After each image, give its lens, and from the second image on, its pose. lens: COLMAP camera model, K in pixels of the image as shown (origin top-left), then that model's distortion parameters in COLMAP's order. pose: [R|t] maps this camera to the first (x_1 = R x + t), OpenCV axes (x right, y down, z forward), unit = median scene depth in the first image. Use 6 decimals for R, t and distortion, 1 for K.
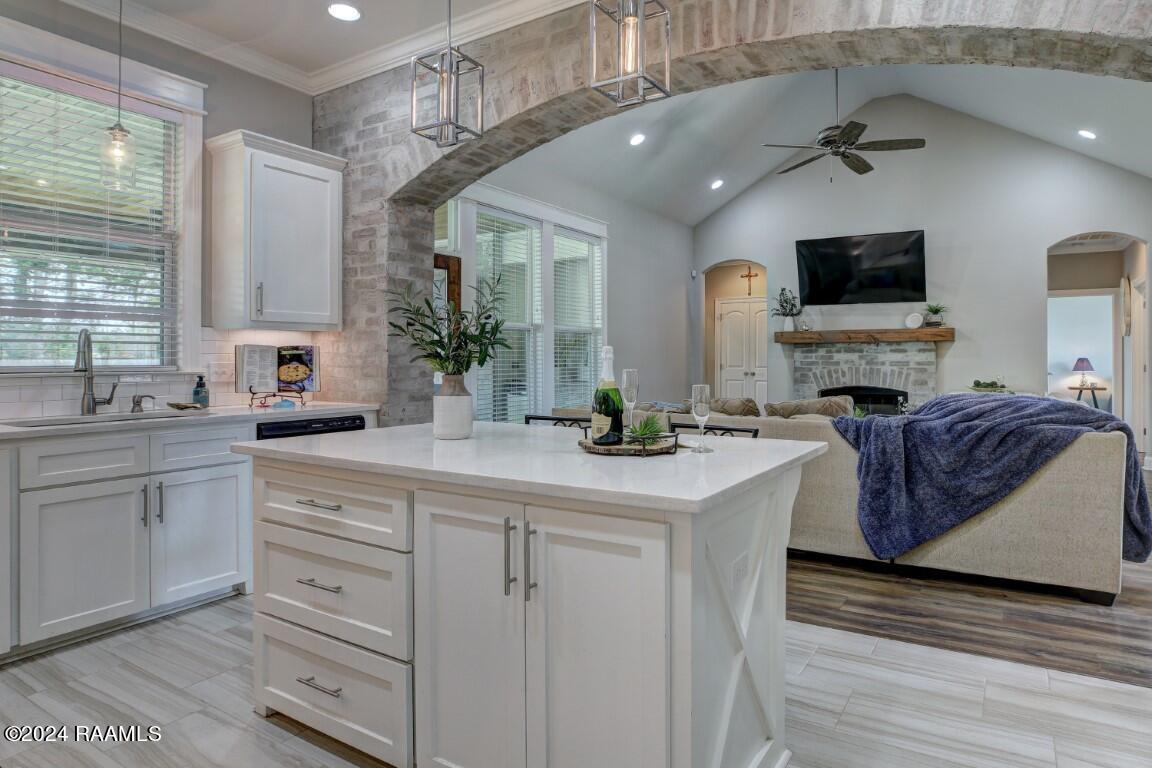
lens RADIAL K [[673.4, 0, 552.8], [0, 673.4, 353.1], [0, 0, 1]] dist [-0.023705, -0.000676]
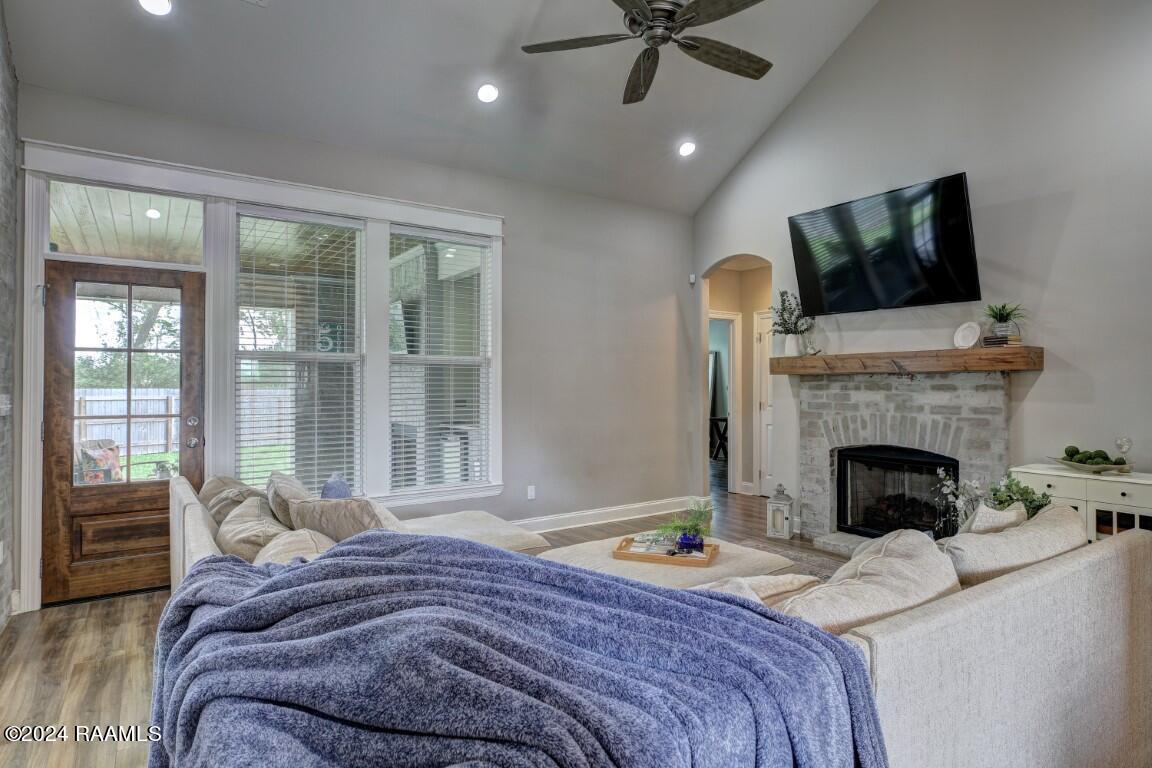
lens RADIAL K [[660.2, 0, 579.2], [0, 660.2, 387.6], [0, 0, 1]] dist [0.000470, 0.000055]
pose [[0.924917, 0.001683, -0.380167, 0.437938], [0.003183, 0.999921, 0.012171, -0.011606], [0.380157, -0.012467, 0.924838, 0.347487]]
